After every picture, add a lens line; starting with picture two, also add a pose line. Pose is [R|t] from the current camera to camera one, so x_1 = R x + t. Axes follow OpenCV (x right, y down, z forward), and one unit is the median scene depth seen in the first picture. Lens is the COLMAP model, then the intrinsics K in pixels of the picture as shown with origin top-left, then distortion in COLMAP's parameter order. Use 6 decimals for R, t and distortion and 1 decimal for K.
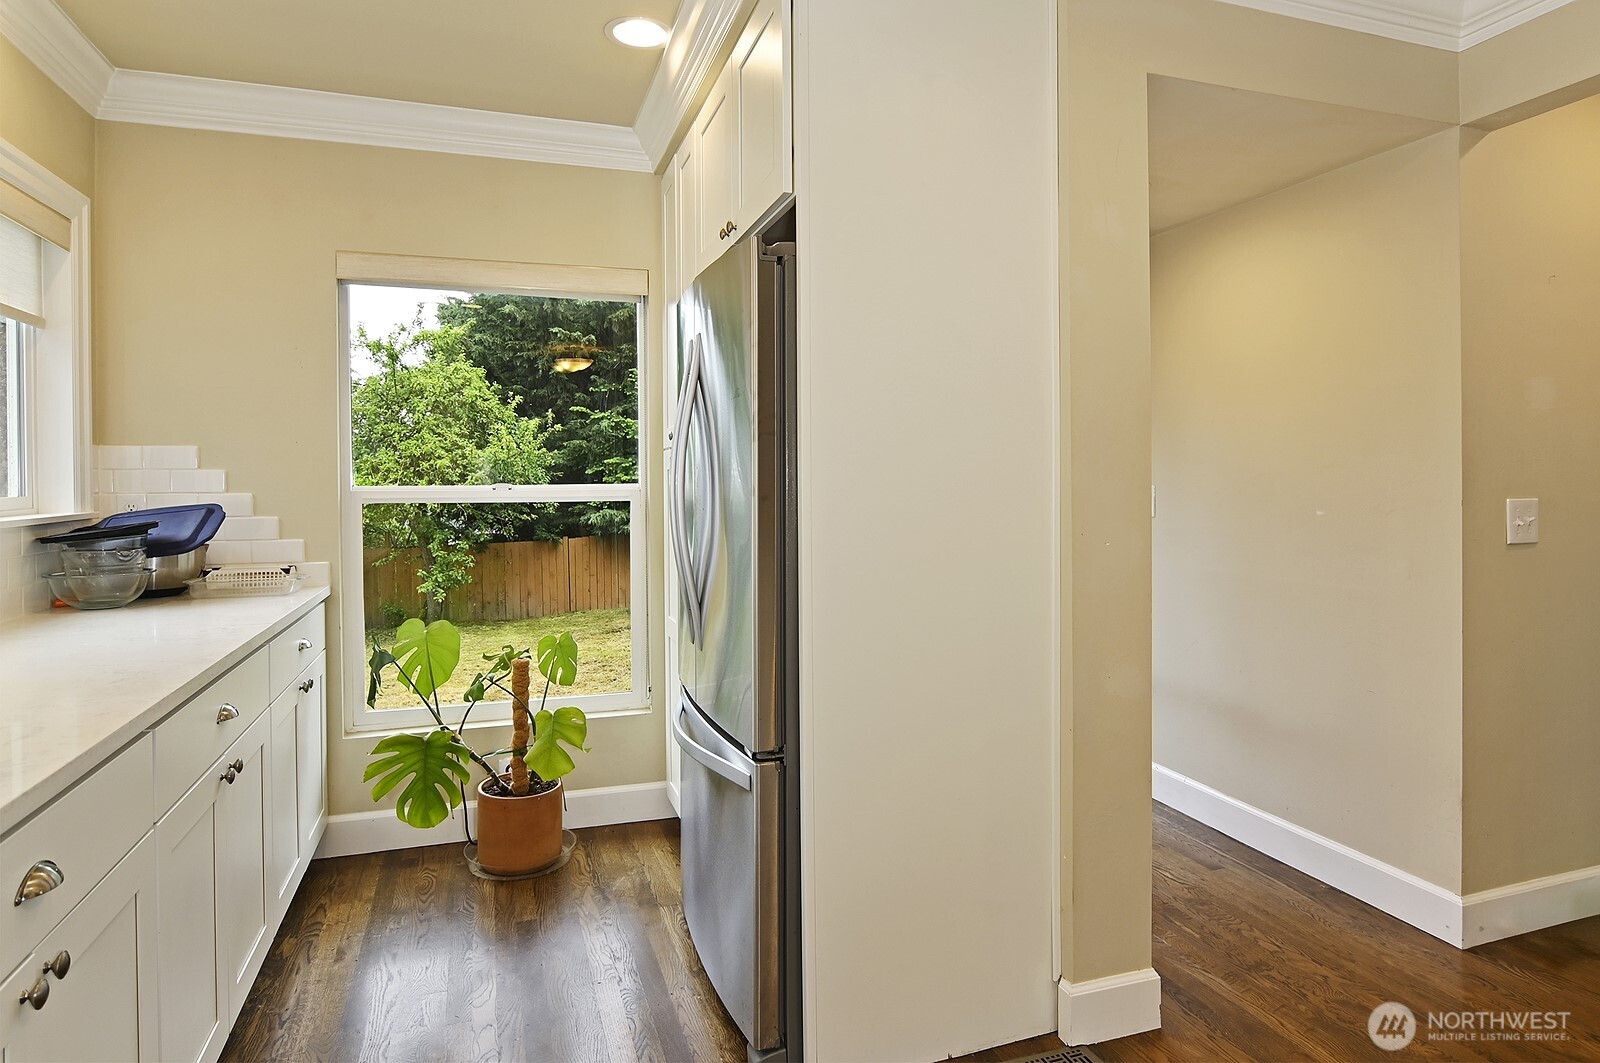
lens RADIAL K [[896.1, 0, 832.6], [0, 896.1, 489.6], [0, 0, 1]] dist [-0.001194, -0.000291]
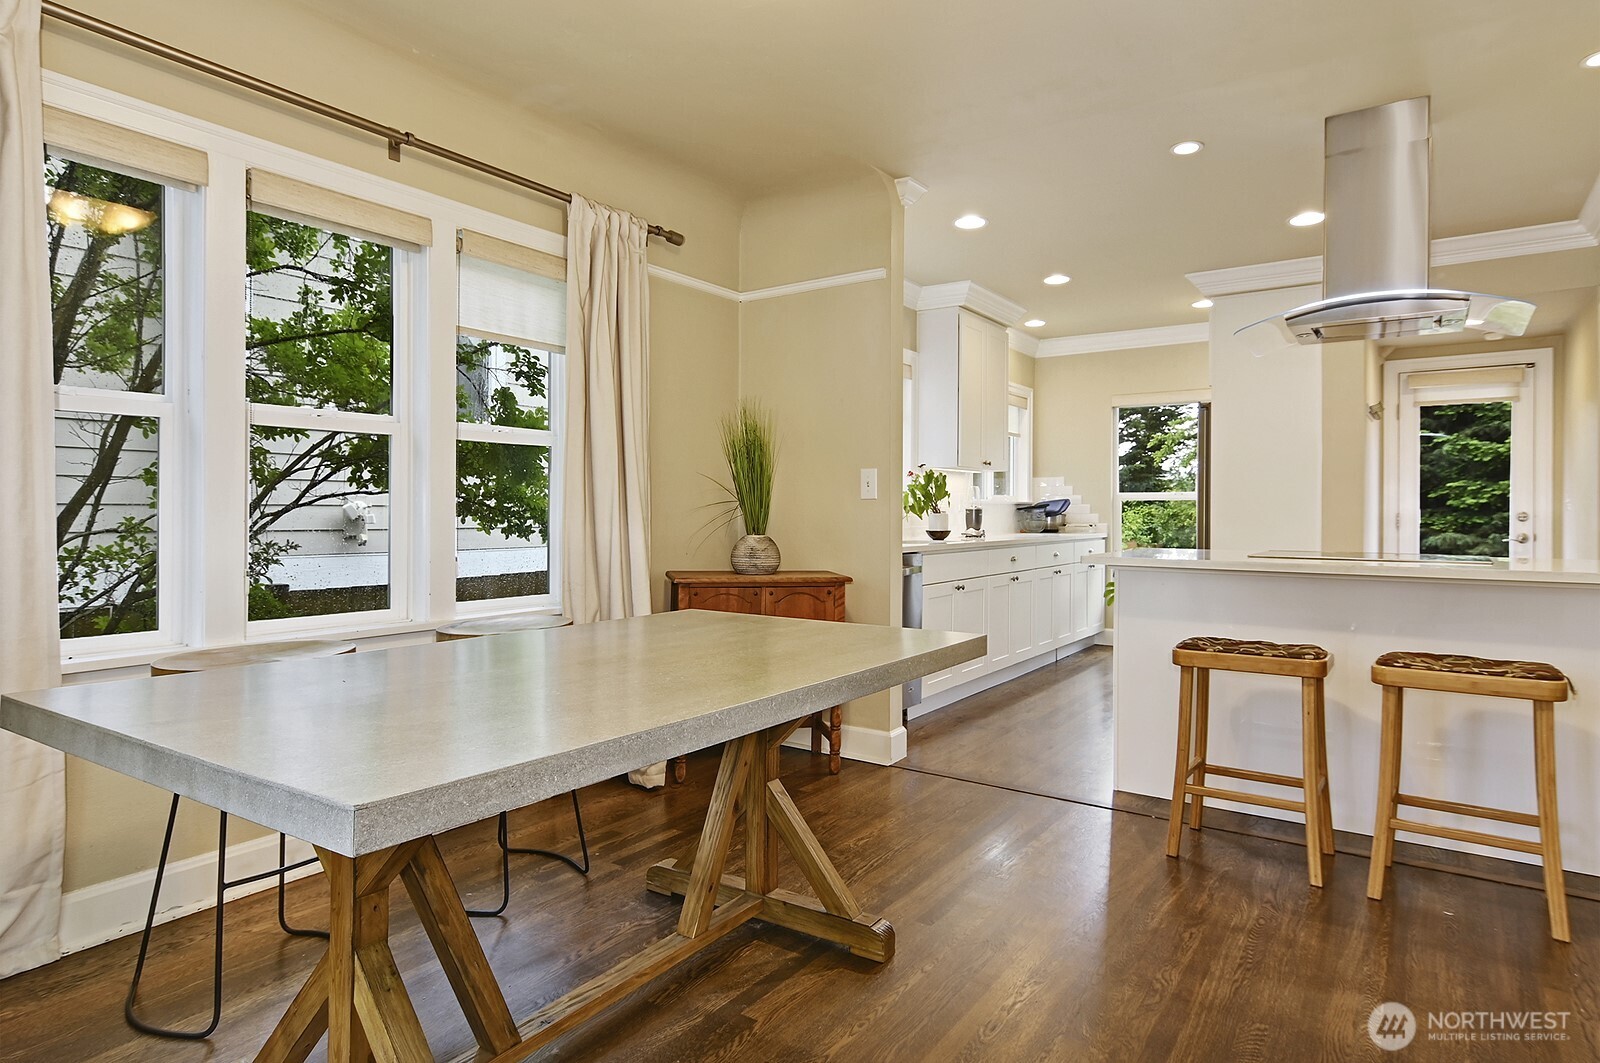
lens RADIAL K [[960.0, 0, 892.7], [0, 960.0, 524.3], [0, 0, 1]] dist [-0.005846, -0.000943]
pose [[0.650811, 0.013143, -0.759126, 1.089473], [-0.010343, 0.999911, 0.008445, 0.070246], [0.759169, 0.002355, 0.650889, -1.197190]]
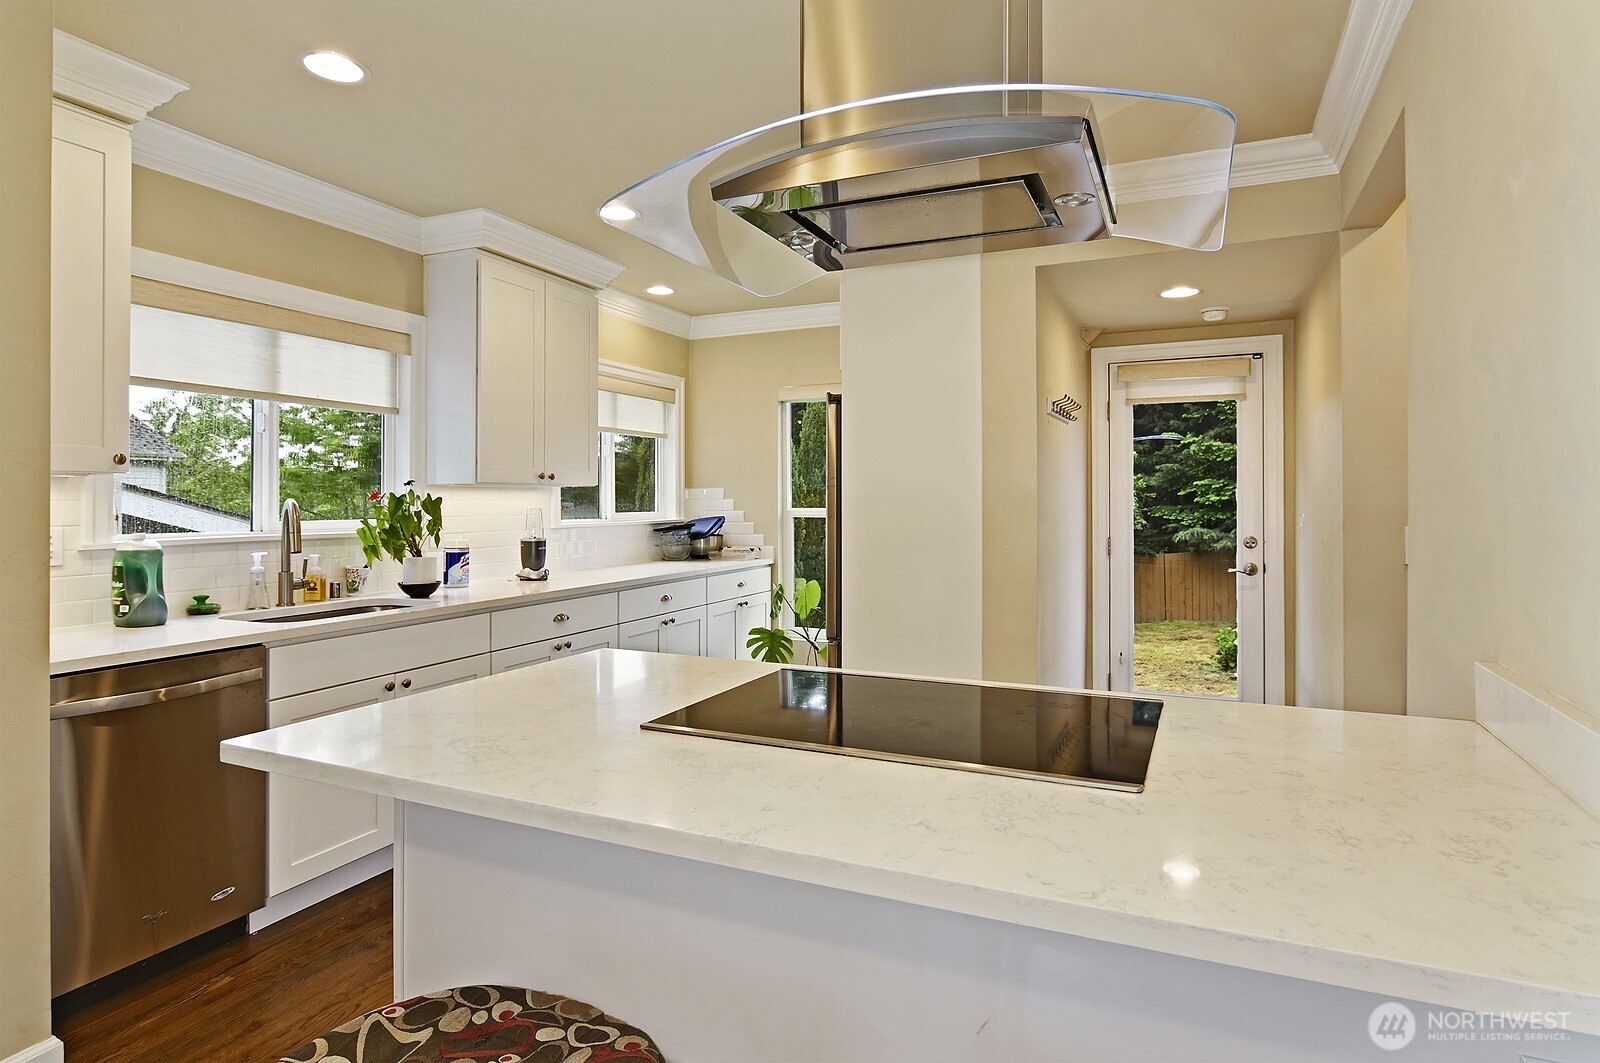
lens RADIAL K [[867.0, 0, 856.5], [0, 867.0, 502.1], [0, 0, 1]] dist [-0.031174, -0.000391]
pose [[0.751612, 0.002523, -0.659601, 0.854711], [-0.006954, 0.999967, -0.004100, -0.010495], [0.659569, 0.007669, 0.751605, -0.311185]]
